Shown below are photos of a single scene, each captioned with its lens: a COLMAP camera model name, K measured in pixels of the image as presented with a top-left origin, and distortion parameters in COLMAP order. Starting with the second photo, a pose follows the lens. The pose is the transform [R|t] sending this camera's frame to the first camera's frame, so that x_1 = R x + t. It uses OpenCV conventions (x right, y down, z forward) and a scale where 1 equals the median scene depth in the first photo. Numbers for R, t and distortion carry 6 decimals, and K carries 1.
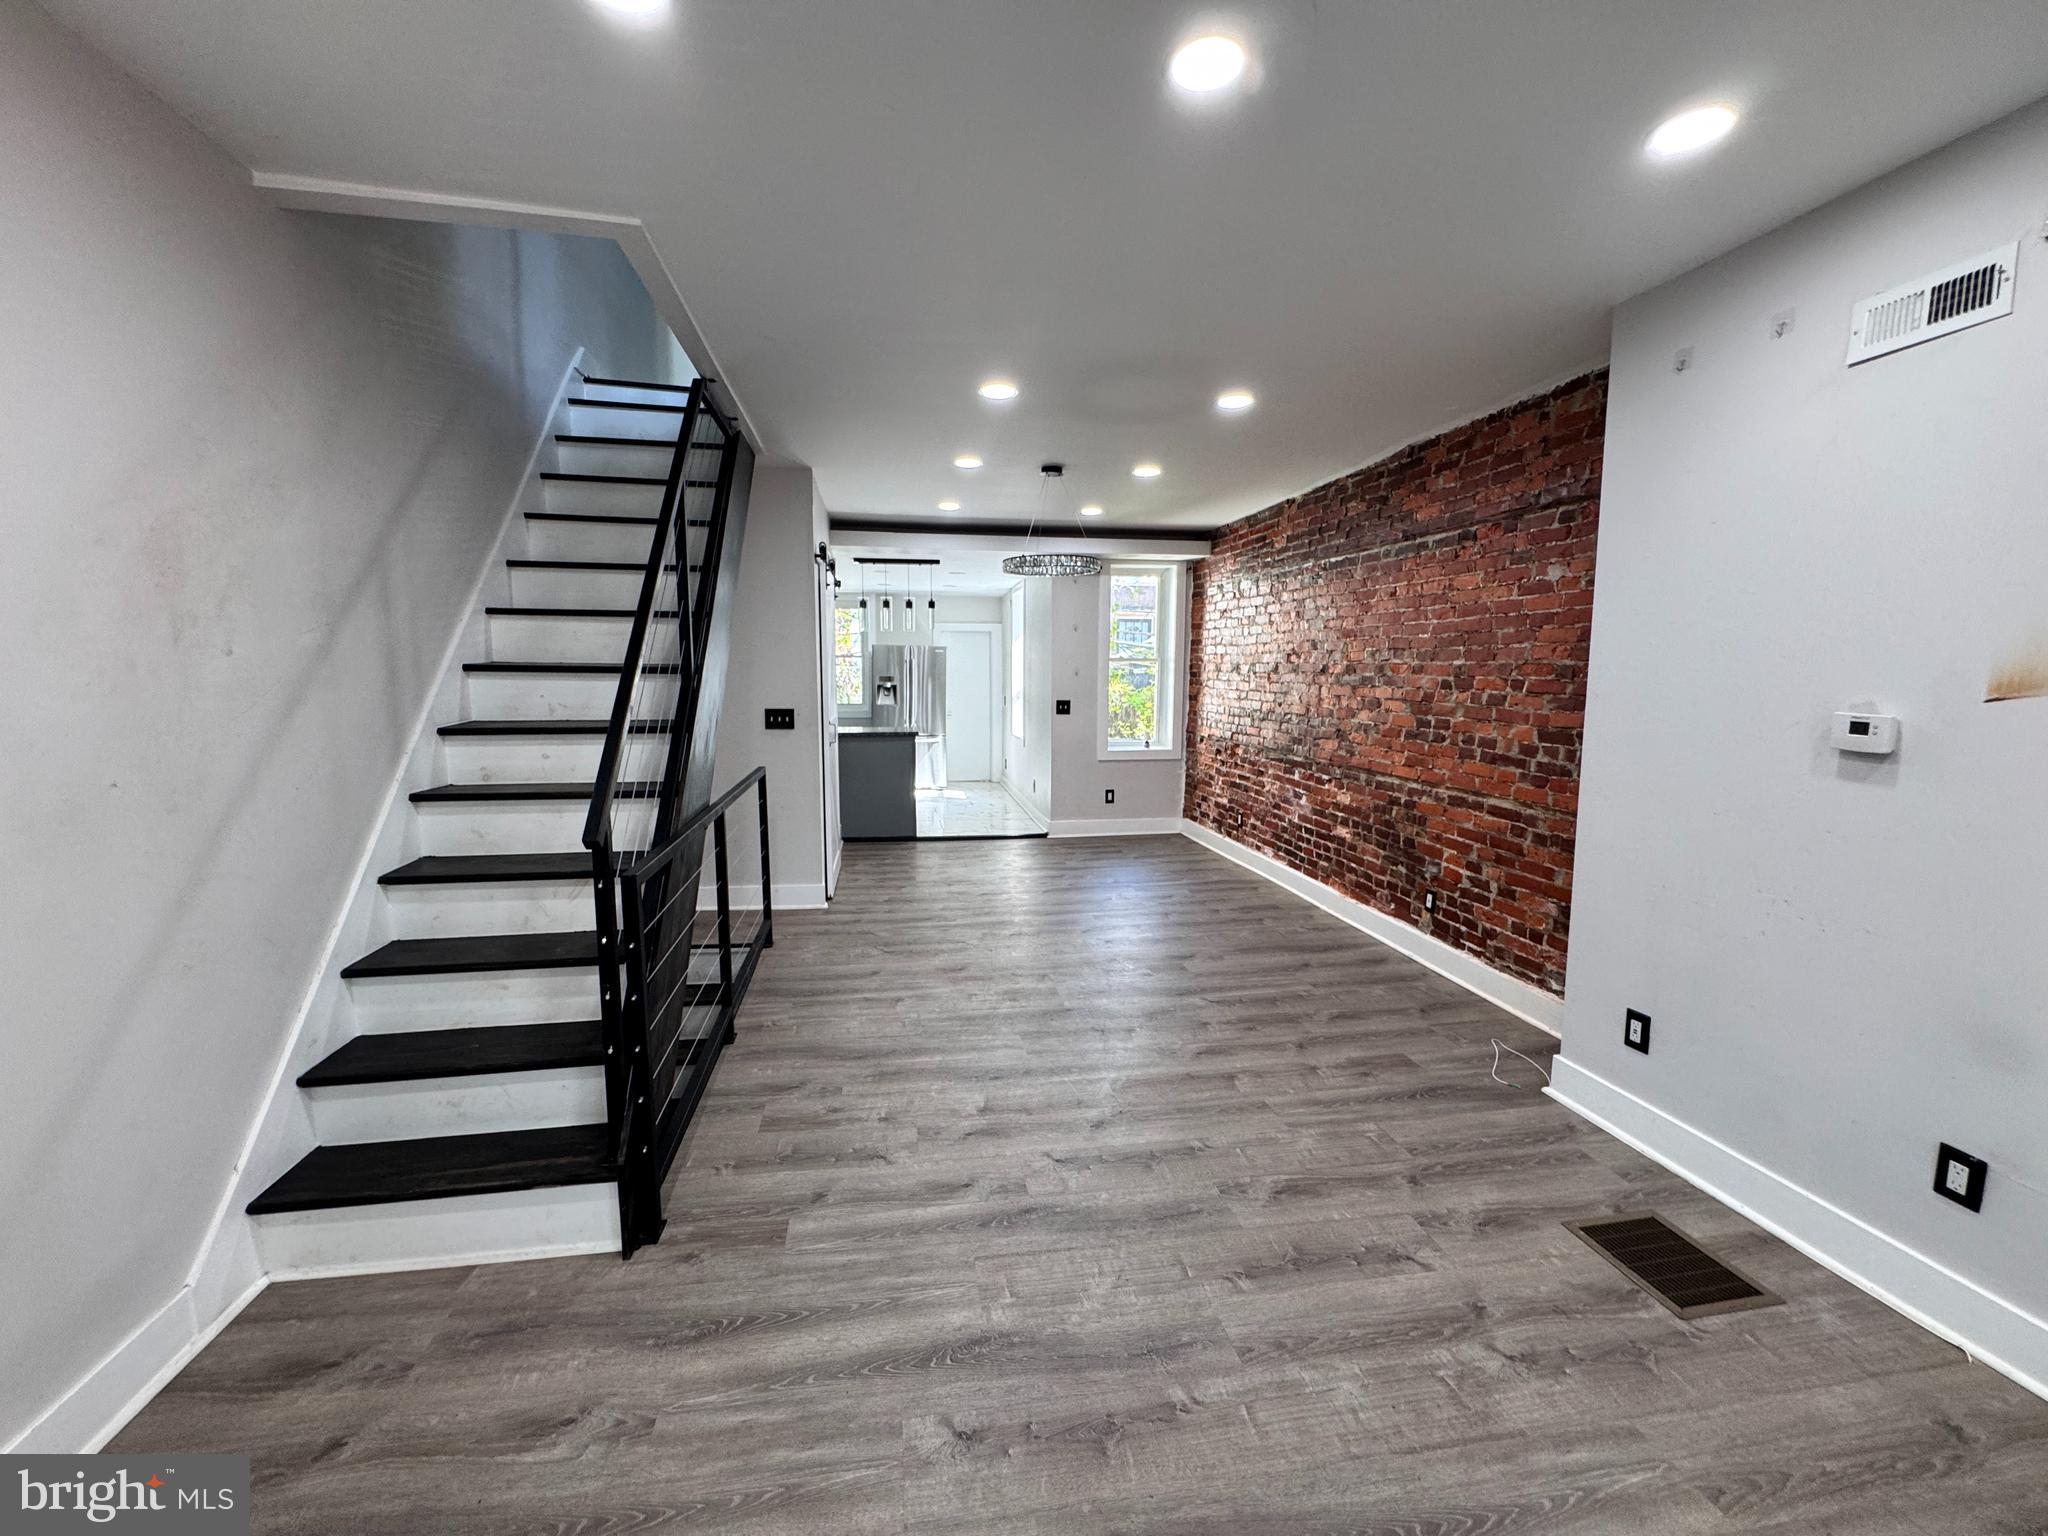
lens RADIAL K [[820.9, 0, 1020.7], [0, 820.9, 766.9], [0, 0, 1]] dist [-0.003922, 0.000602]
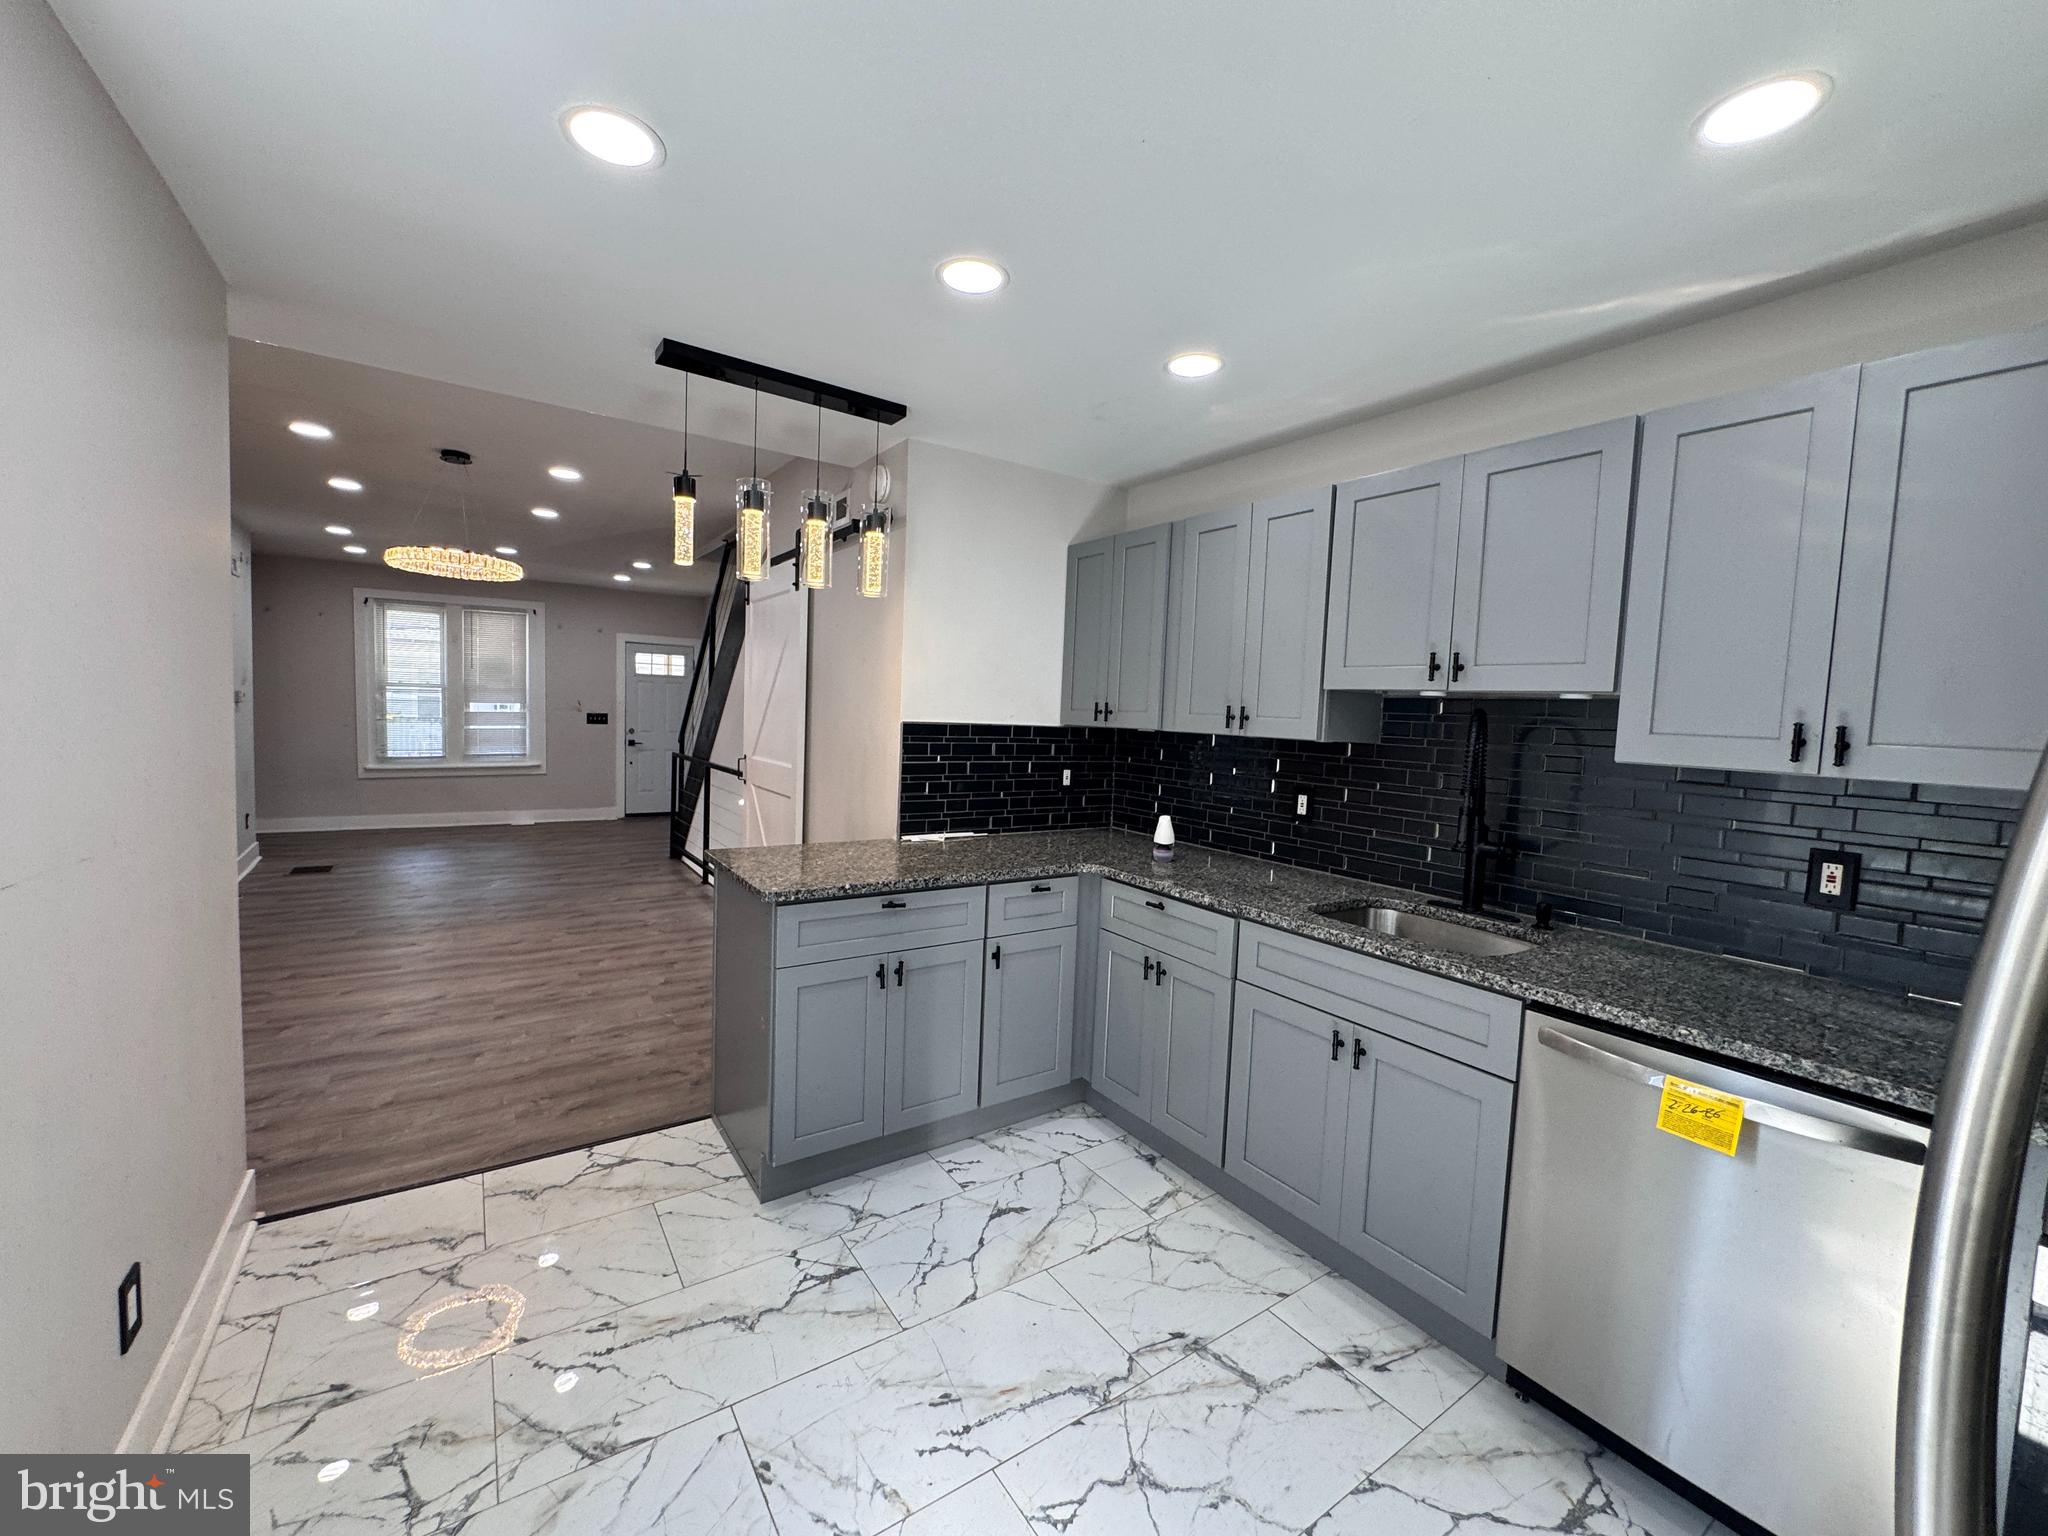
lens RADIAL K [[820.9, 0, 1020.7], [0, 820.9, 766.9], [0, 0, 1]] dist [-0.003922, 0.000602]
pose [[-0.907084, -0.010420, -0.420821, -0.135854], [-0.090761, 0.981021, 0.171346, -0.226318], [0.411049, 0.193619, -0.890814, 1.964737]]
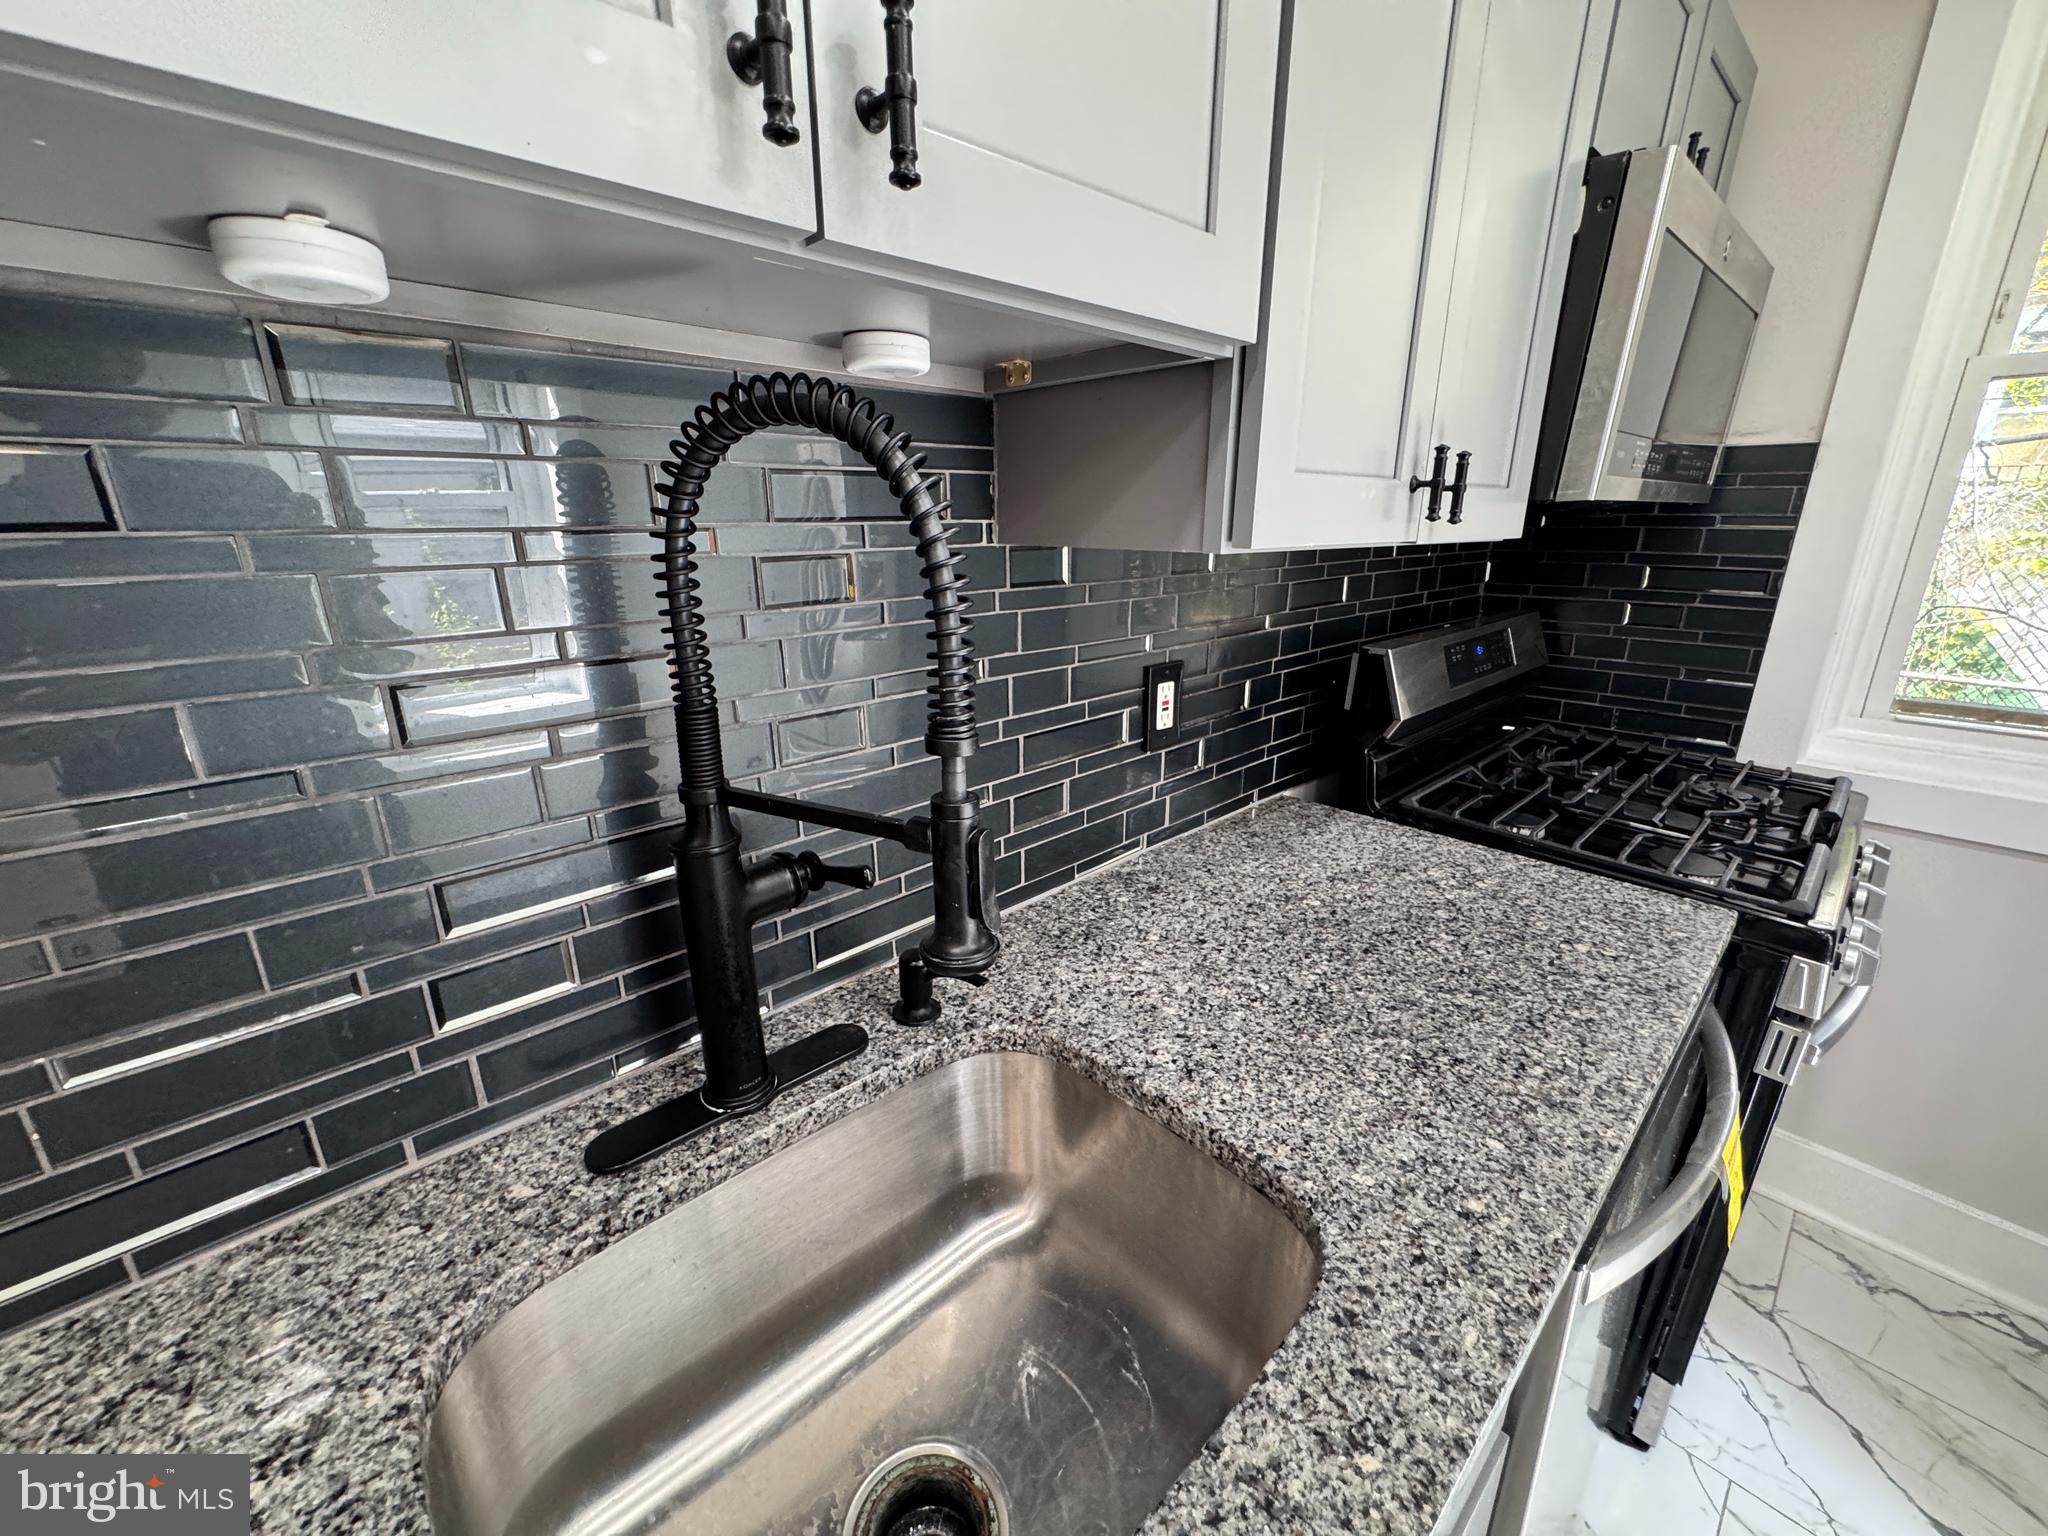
lens RADIAL K [[820.9, 0, 1020.7], [0, 820.9, 766.9], [0, 0, 1]] dist [-0.003922, 0.000602]
pose [[0.550256, 0.235512, -0.801094, -0.426821], [-0.085720, 0.970263, 0.226366, -0.183692], [0.830584, -0.055889, 0.554082, 1.644642]]
